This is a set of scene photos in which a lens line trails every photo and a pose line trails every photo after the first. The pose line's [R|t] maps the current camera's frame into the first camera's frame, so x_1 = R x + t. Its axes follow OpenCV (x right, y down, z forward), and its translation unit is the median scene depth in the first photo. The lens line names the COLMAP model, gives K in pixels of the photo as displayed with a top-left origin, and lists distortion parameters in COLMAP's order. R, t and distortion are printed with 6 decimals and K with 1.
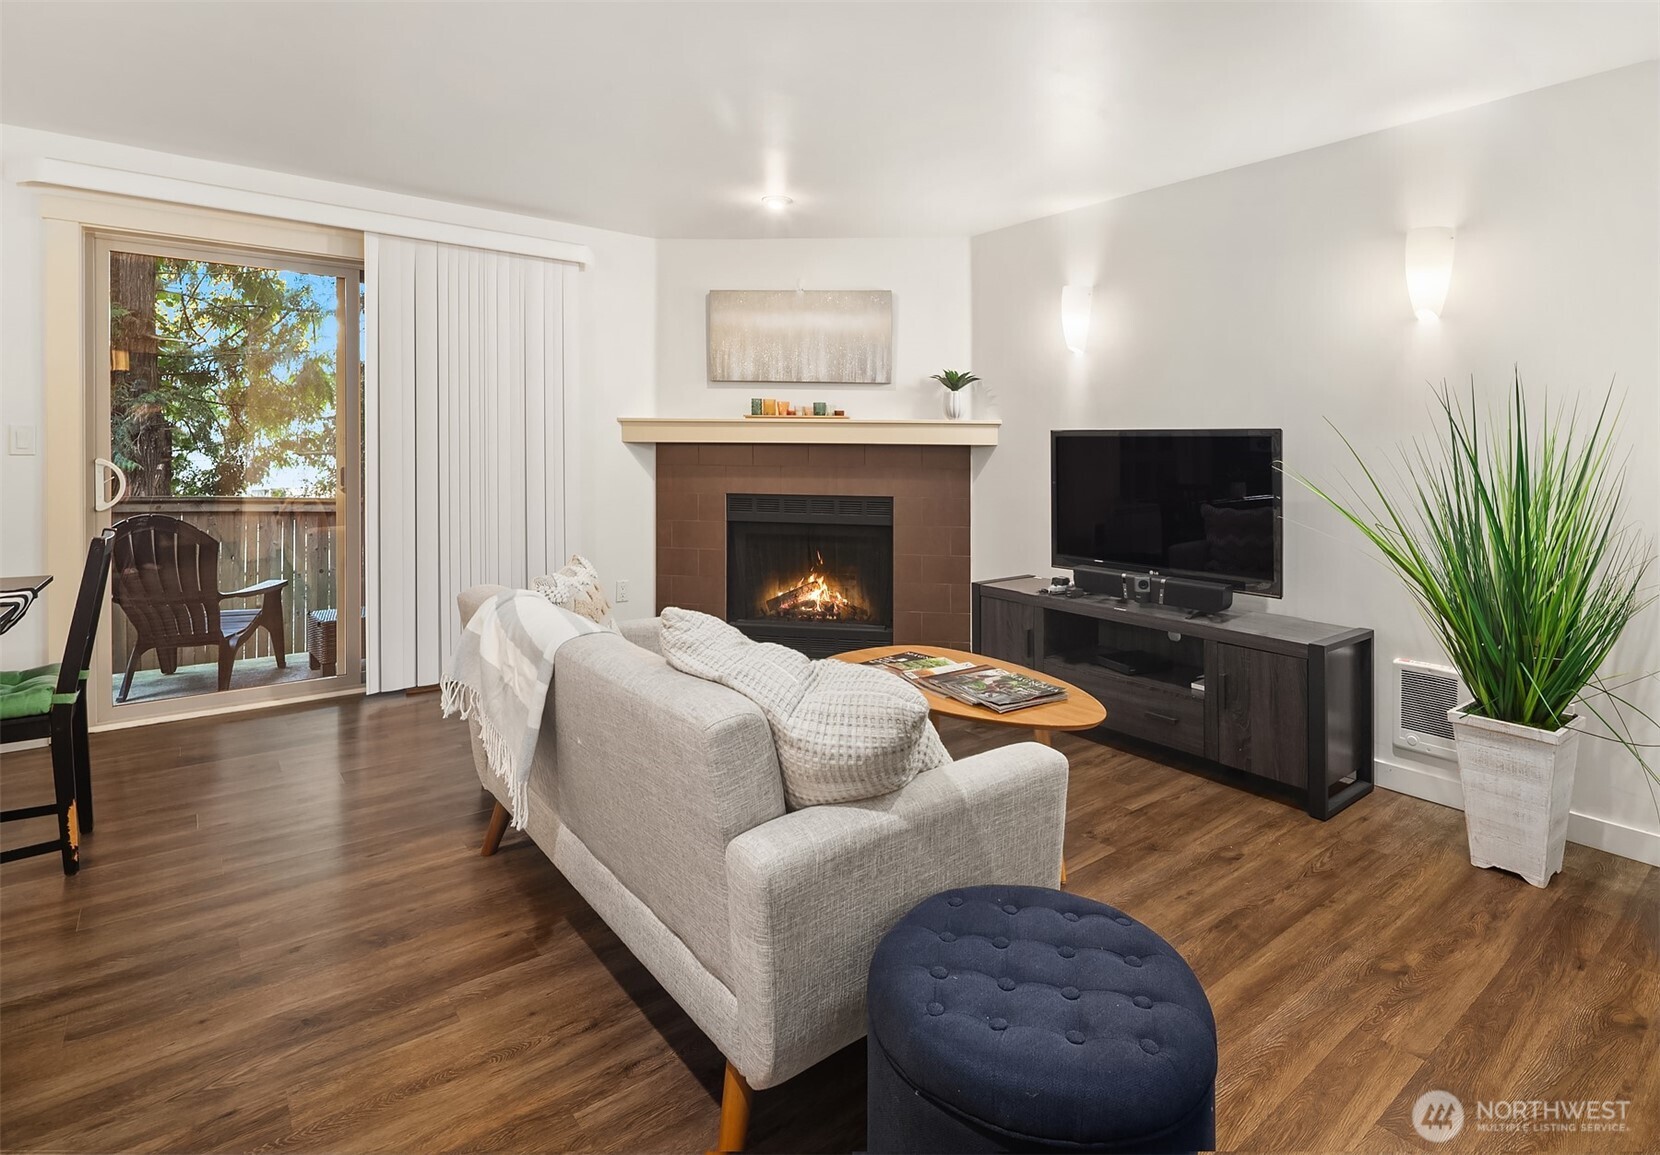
lens RADIAL K [[848.6, 0, 868.3], [0, 848.6, 530.0], [0, 0, 1]] dist [0.001658, 0.000539]
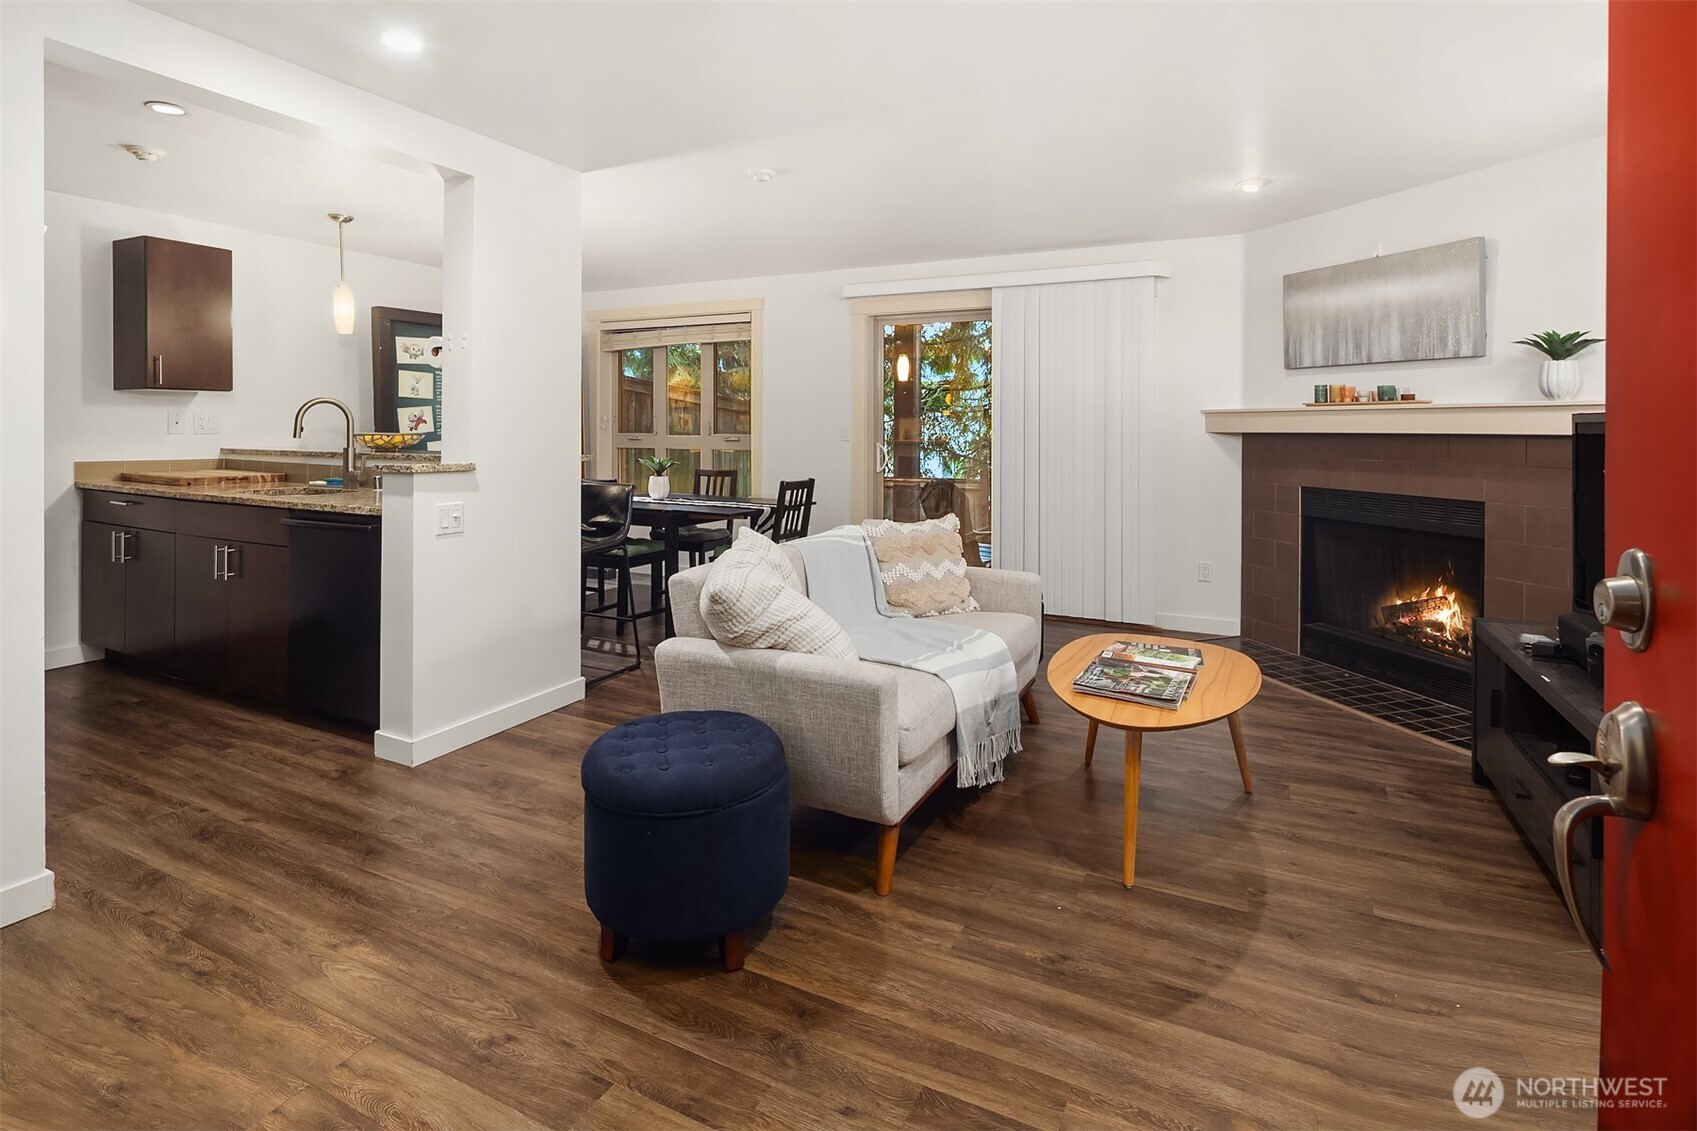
lens RADIAL K [[813.5, 0, 845.5], [0, 813.5, 528.1], [0, 0, 1]] dist [0.005114, -0.000458]
pose [[0.418471, 0.103352, -0.902331, 0.484697], [-0.087217, 0.993486, 0.073345, -0.018301], [0.904033, 0.048006, 0.424759, 0.156519]]
